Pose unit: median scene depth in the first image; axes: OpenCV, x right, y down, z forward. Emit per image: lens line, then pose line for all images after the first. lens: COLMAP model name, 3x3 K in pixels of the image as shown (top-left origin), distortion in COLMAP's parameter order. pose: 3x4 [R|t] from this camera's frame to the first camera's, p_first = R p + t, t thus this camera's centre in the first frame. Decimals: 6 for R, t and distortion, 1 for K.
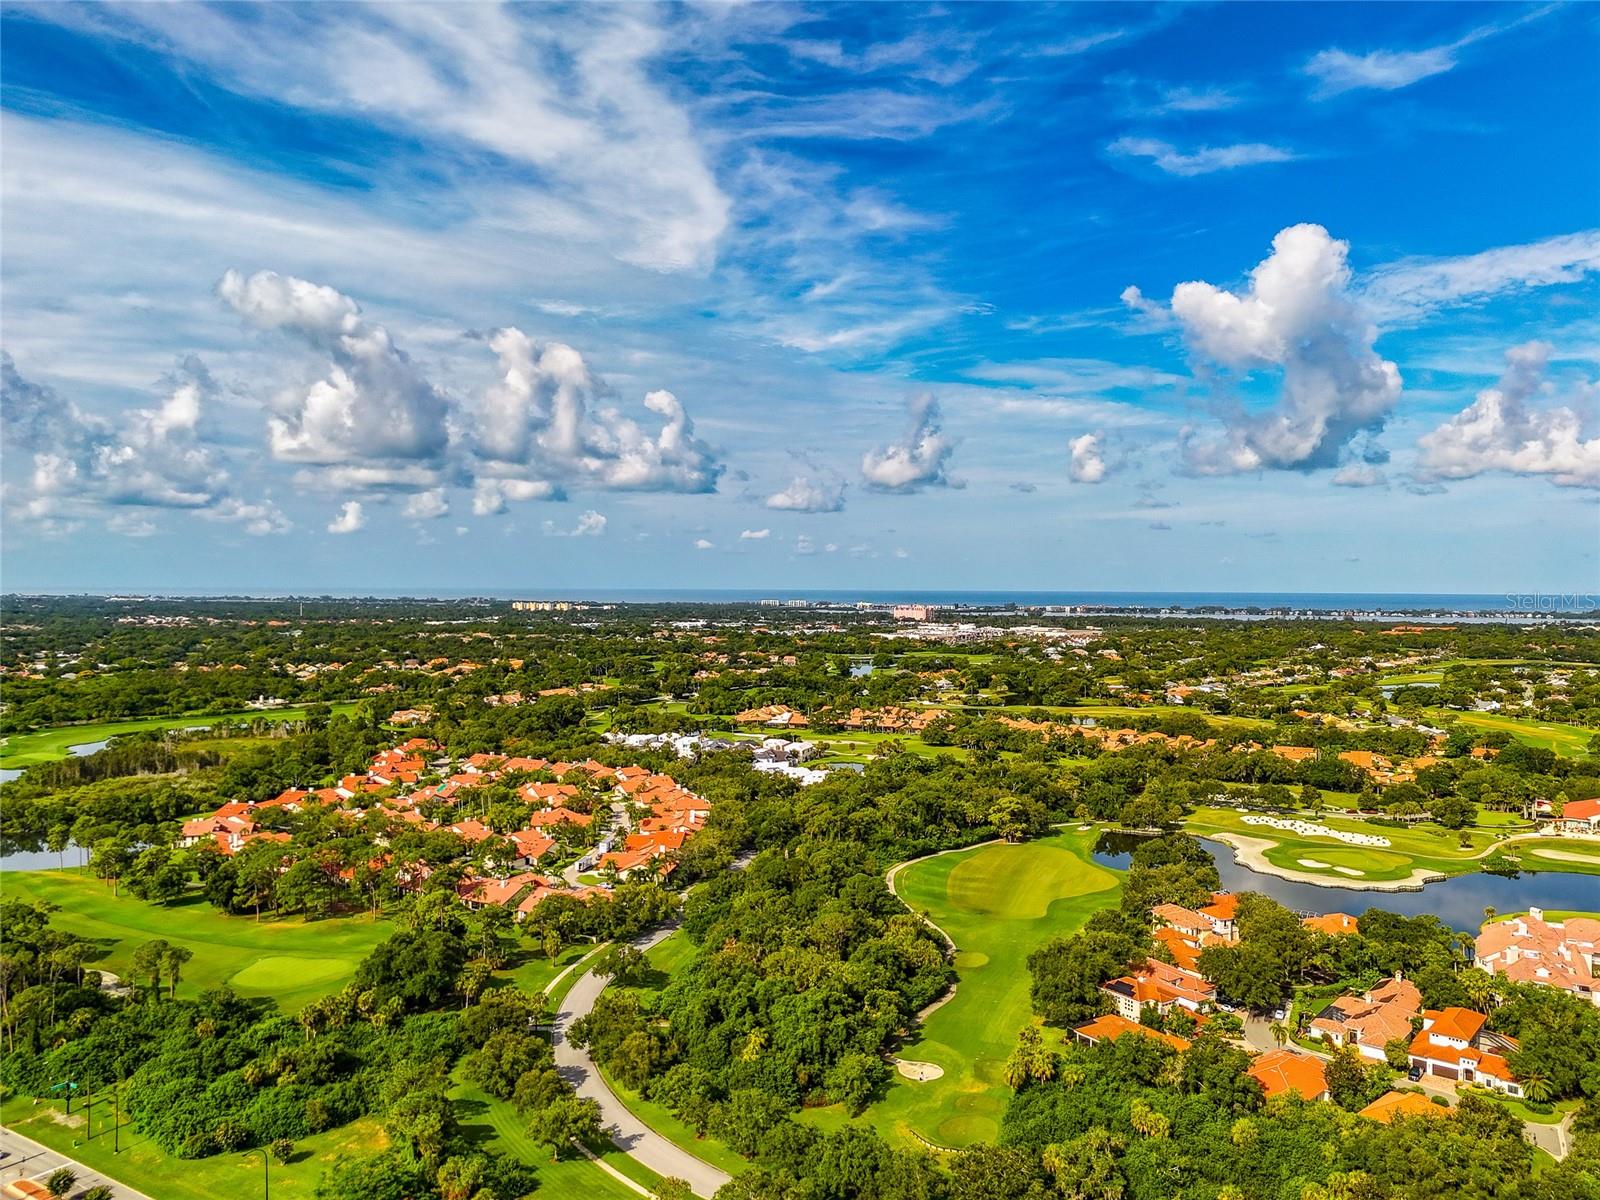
lens RADIAL K [[1188.4, 0, 798.7], [0, 1188.4, 592.6], [0, 0, 1]] dist [0.057483, -0.044640]
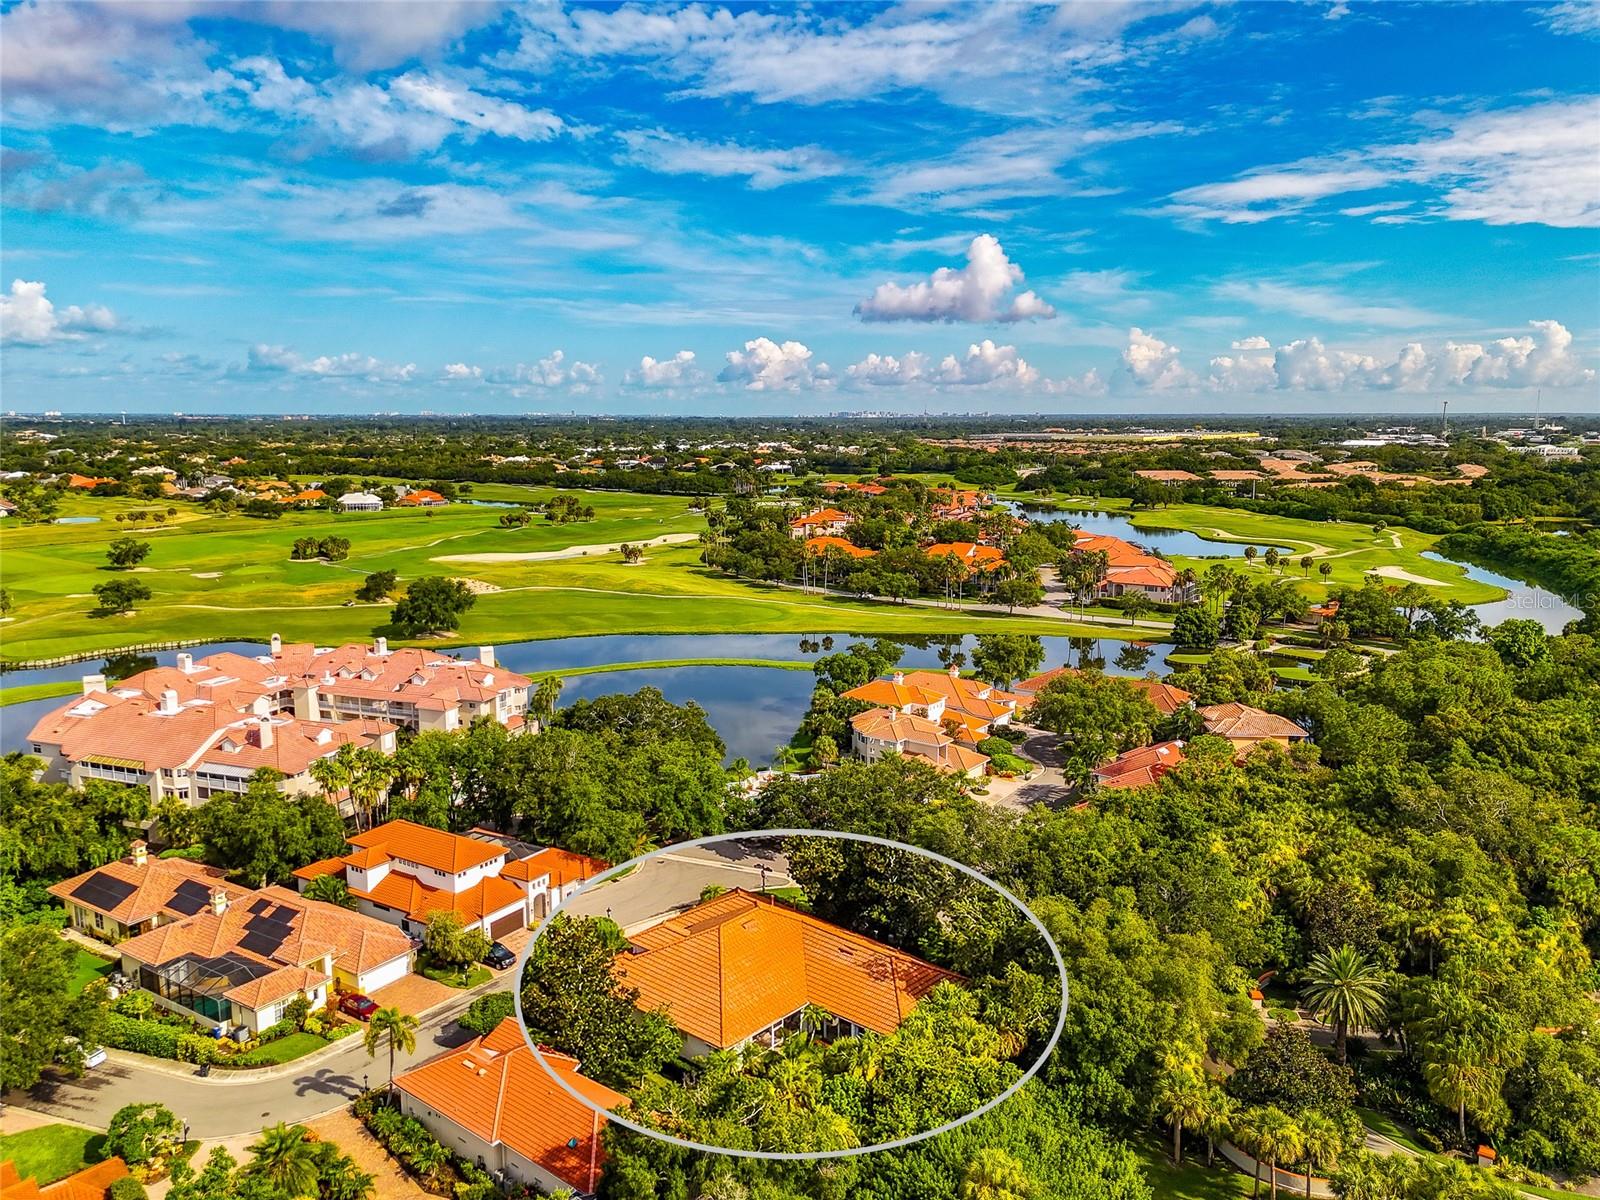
lens RADIAL K [[1185.0, 0, 818.6], [0, 1185.0, 624.7], [0, 0, 1]] dist [0.009670, 0.003922]
pose [[-0.148714, -0.180383, 0.972289, 0.018872], [0.007943, 0.982973, 0.183580, 0.087308], [-0.988848, 0.035024, -0.144749, 0.465970]]
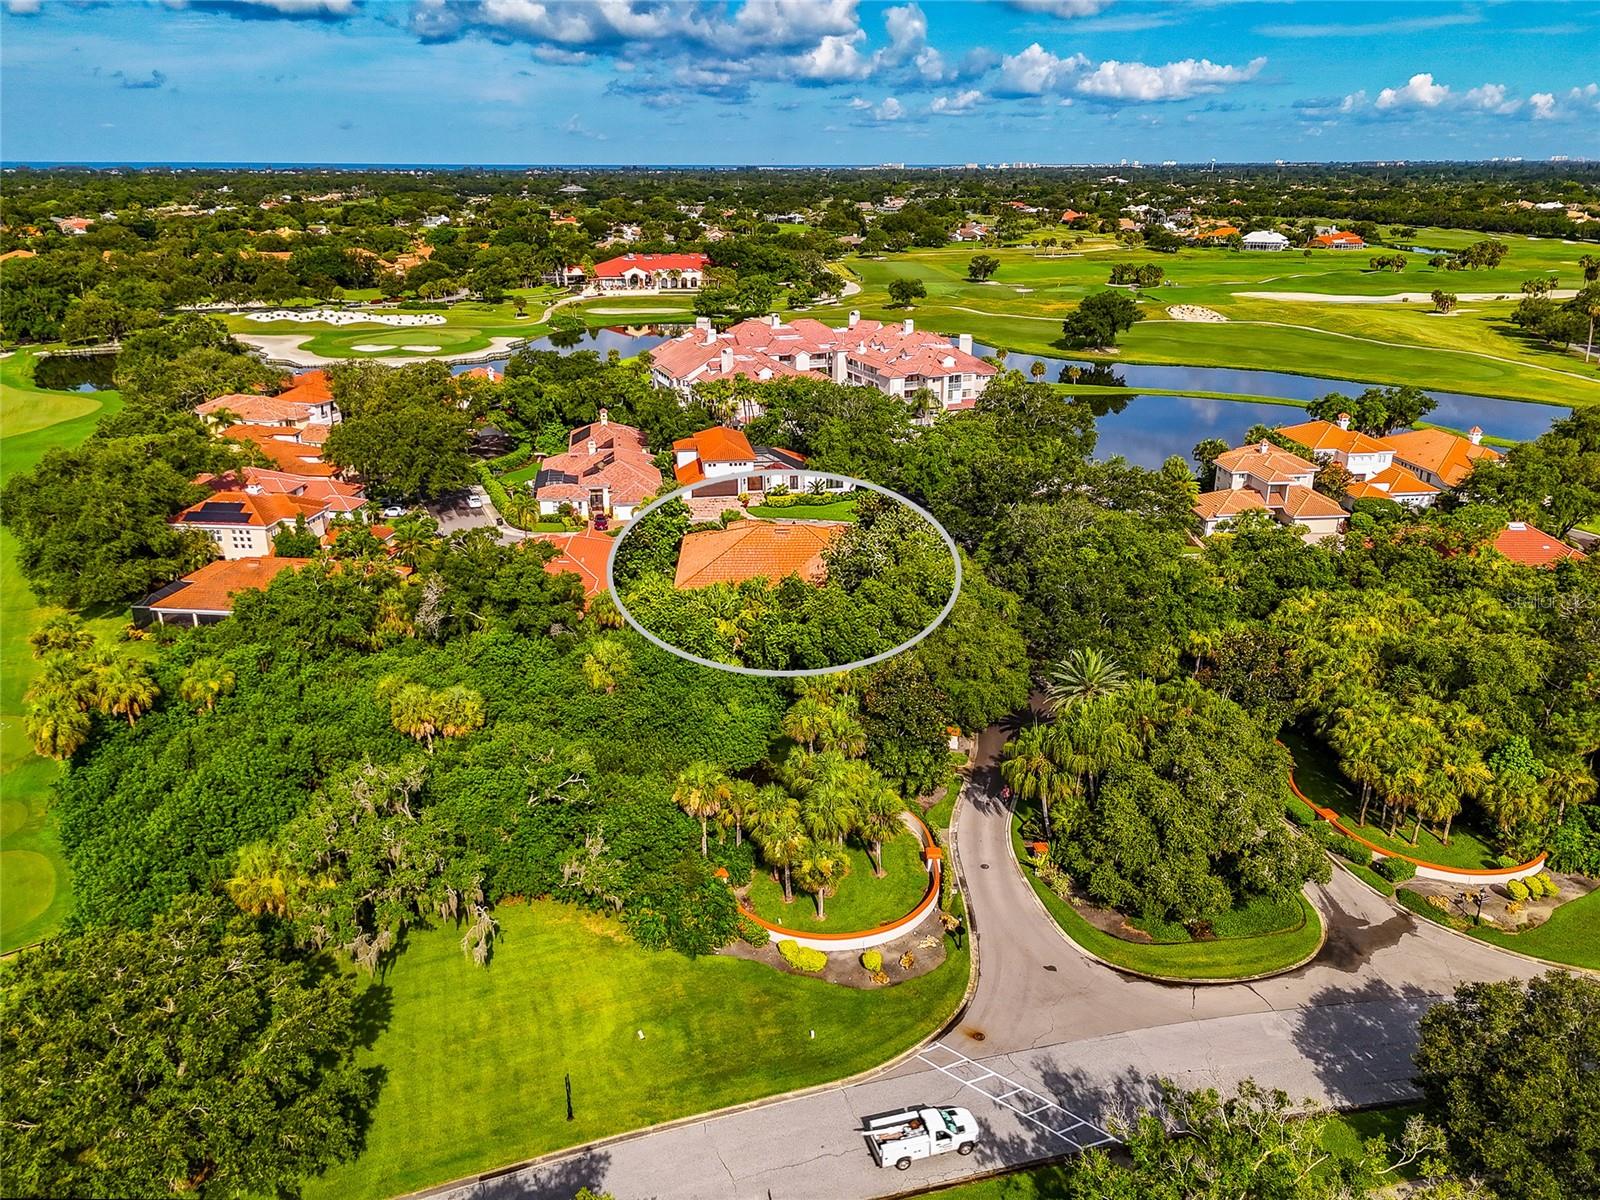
lens RADIAL K [[1182.5, 0, 800.0], [0, 1182.5, 600.0], [0, 0, 1]] dist [0.070315, -0.061999]
pose [[0.654544, -0.265564, 0.707847, 0.031970], [0.012481, 0.939944, 0.341100, 0.106475], [-0.755921, -0.214431, 0.618550, 0.267964]]
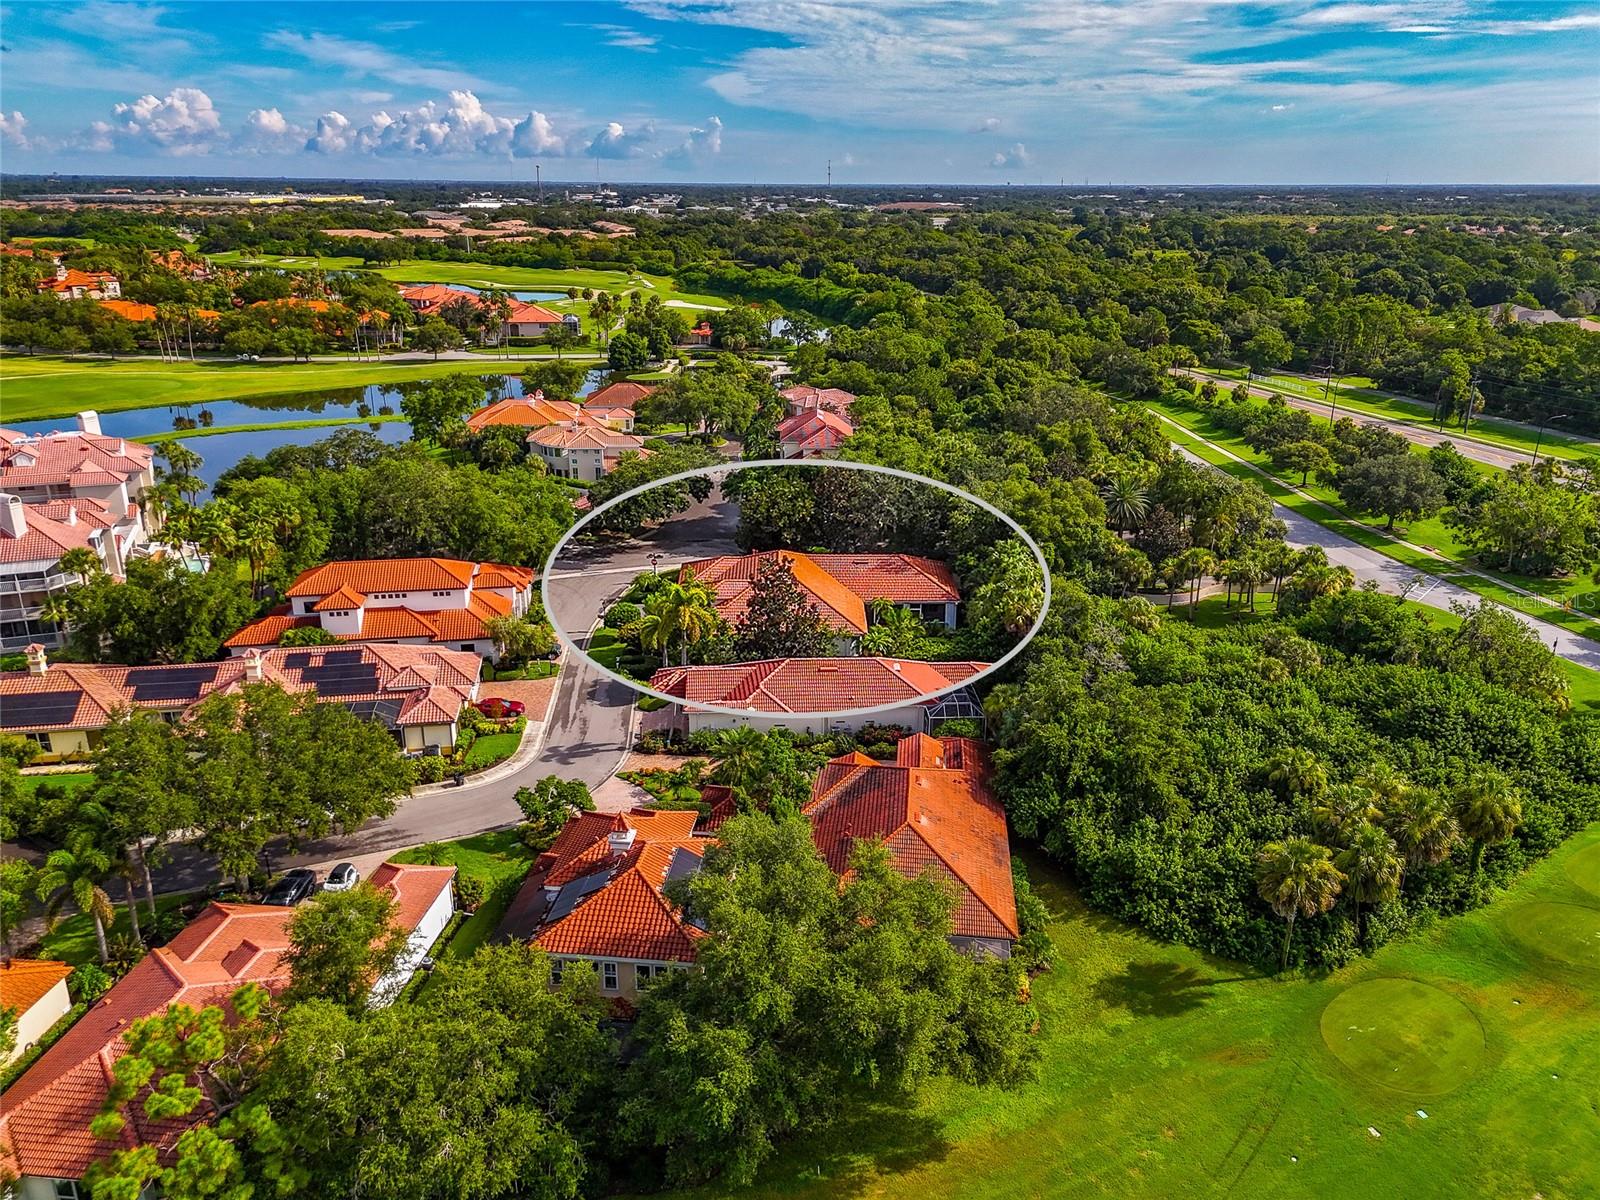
lens RADIAL K [[1182.5, 0, 800.0], [0, 1182.5, 600.0], [0, 0, 1]] dist [0.070315, -0.061999]
pose [[-0.789984, -0.209967, 0.576054, 0.066184], [-0.004823, 0.941634, 0.336604, 0.102854], [-0.613108, 0.263134, -0.744889, 0.662709]]
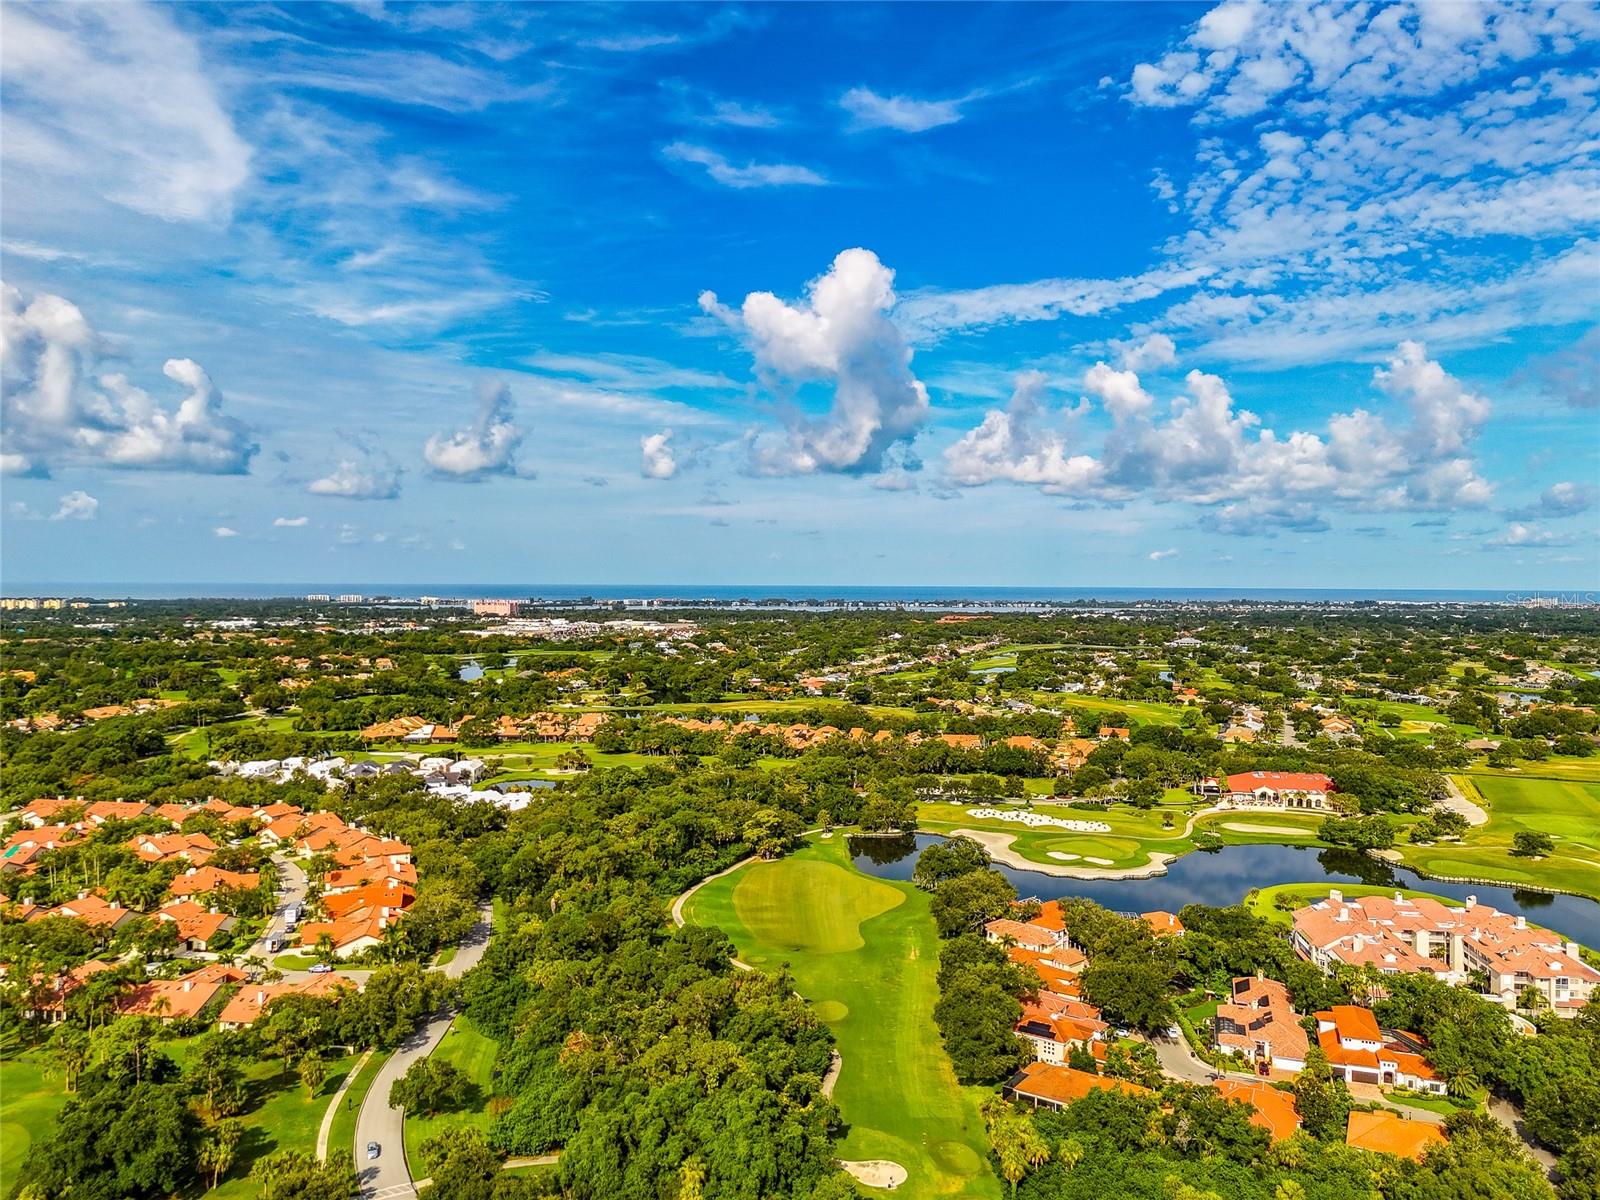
lens RADIAL K [[1182.5, 0, 800.0], [0, 1182.5, 600.0], [0, 0, 1]] dist [0.070315, -0.061999]
pose [[0.930613, -0.007065, 0.365937, -0.123629], [0.002756, 0.999921, 0.012295, -0.002407], [-0.365995, -0.010433, 0.930558, 0.129465]]
